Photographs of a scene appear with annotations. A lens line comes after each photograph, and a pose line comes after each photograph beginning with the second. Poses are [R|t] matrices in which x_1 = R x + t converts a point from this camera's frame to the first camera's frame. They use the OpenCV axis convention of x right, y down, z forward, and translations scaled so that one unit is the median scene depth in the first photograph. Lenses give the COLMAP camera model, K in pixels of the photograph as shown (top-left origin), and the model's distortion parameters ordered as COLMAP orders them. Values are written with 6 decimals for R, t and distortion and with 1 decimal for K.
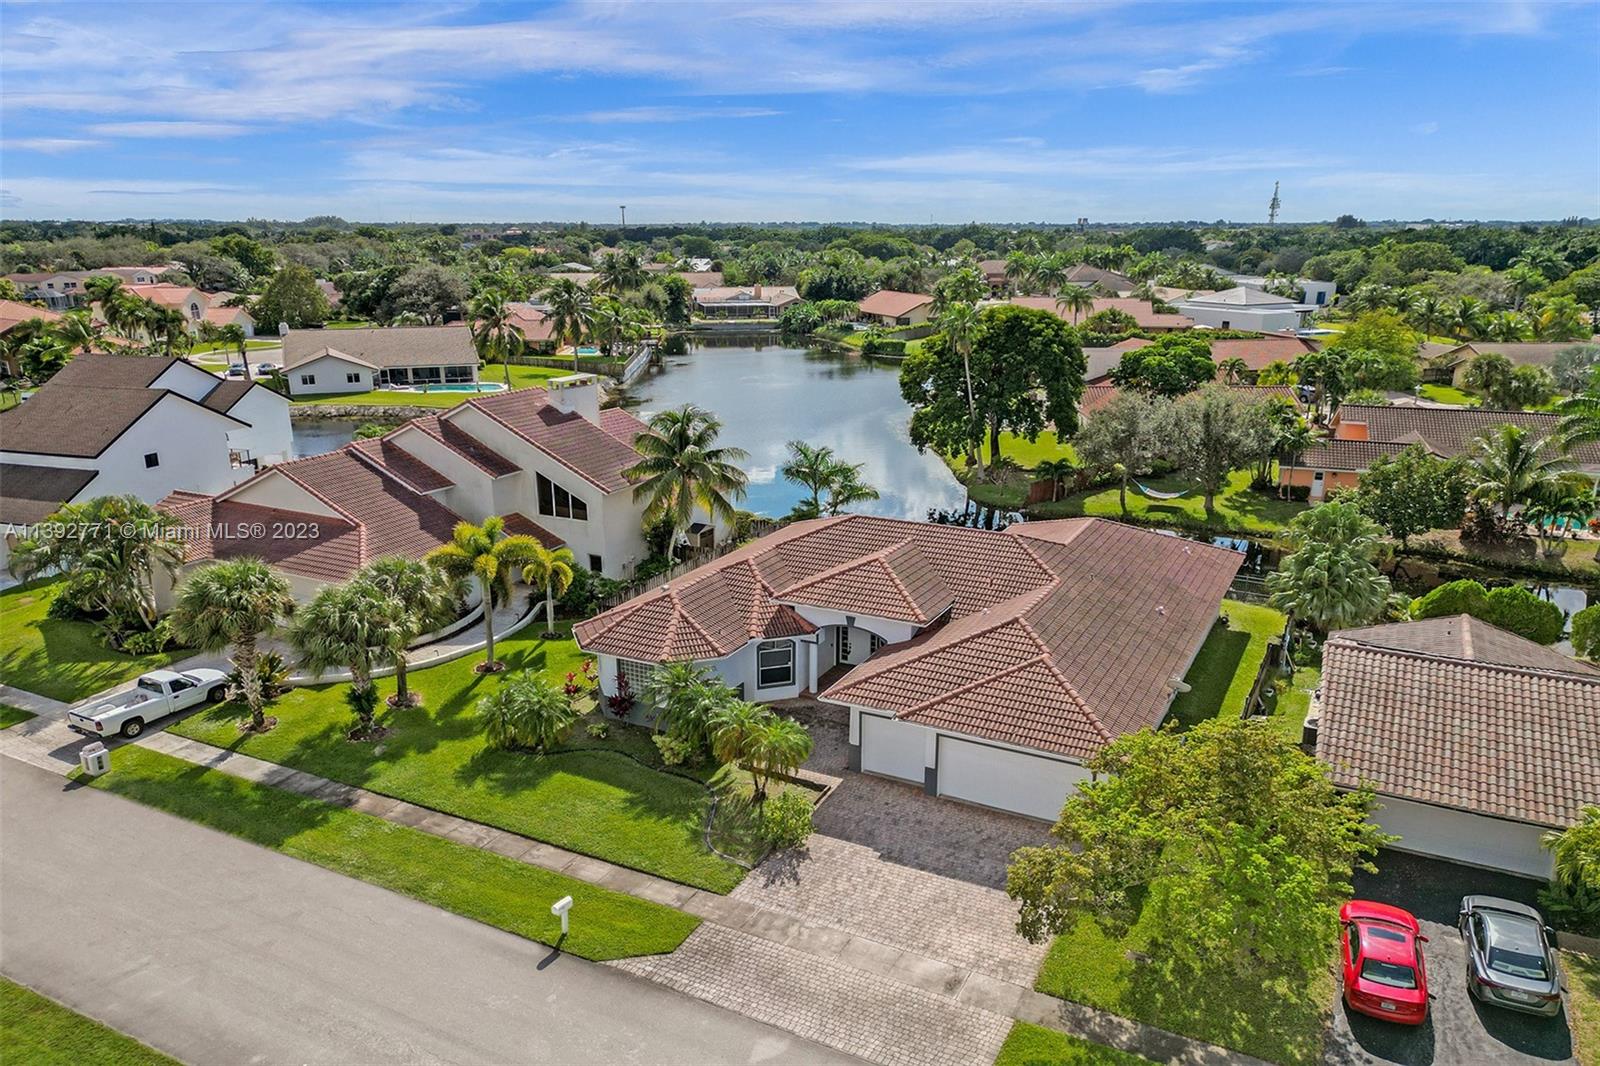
lens RADIAL K [[1100.7, 0, 799.1], [0, 1100.7, 530.1], [0, 0, 1]] dist [0.003165, -0.000833]
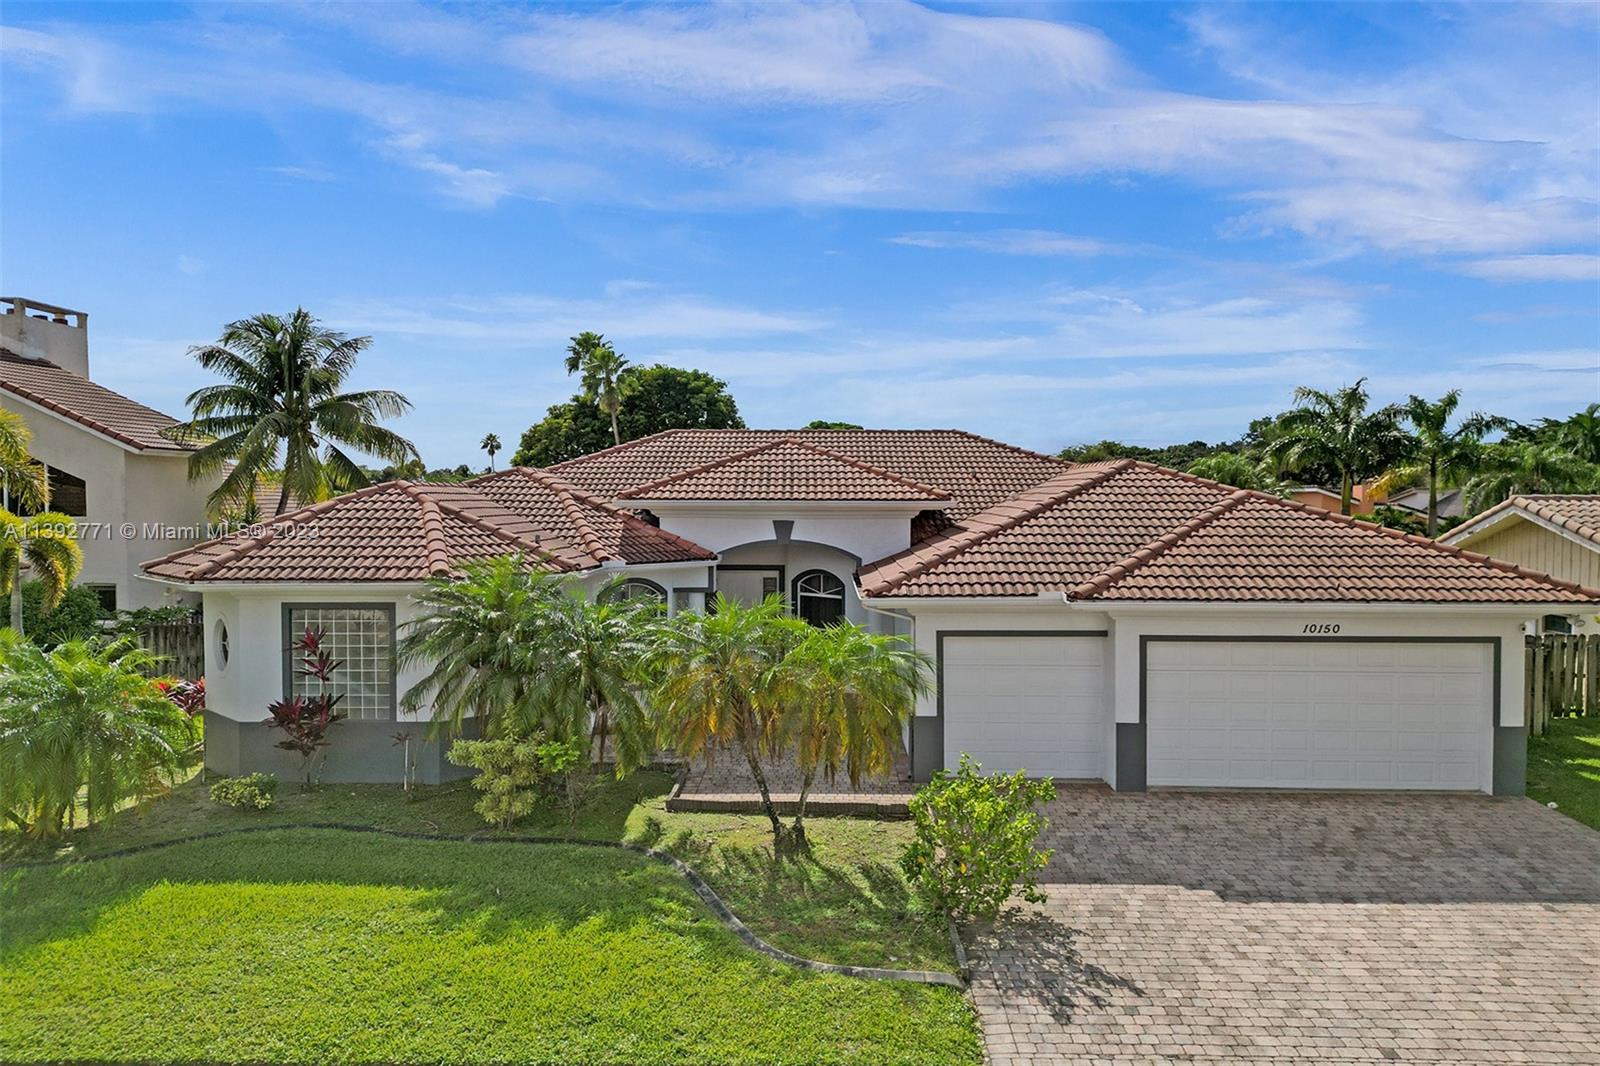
lens RADIAL K [[1193.3, 0, 804.3], [0, 1193.3, 532.2], [0, 0, 1]] dist [0.002592, -0.002486]
pose [[0.908225, -0.033465, 0.417141, -0.196202], [0.116773, 0.977471, -0.175827, 0.210236], [-0.401859, 0.208401, 0.891671, 0.613869]]
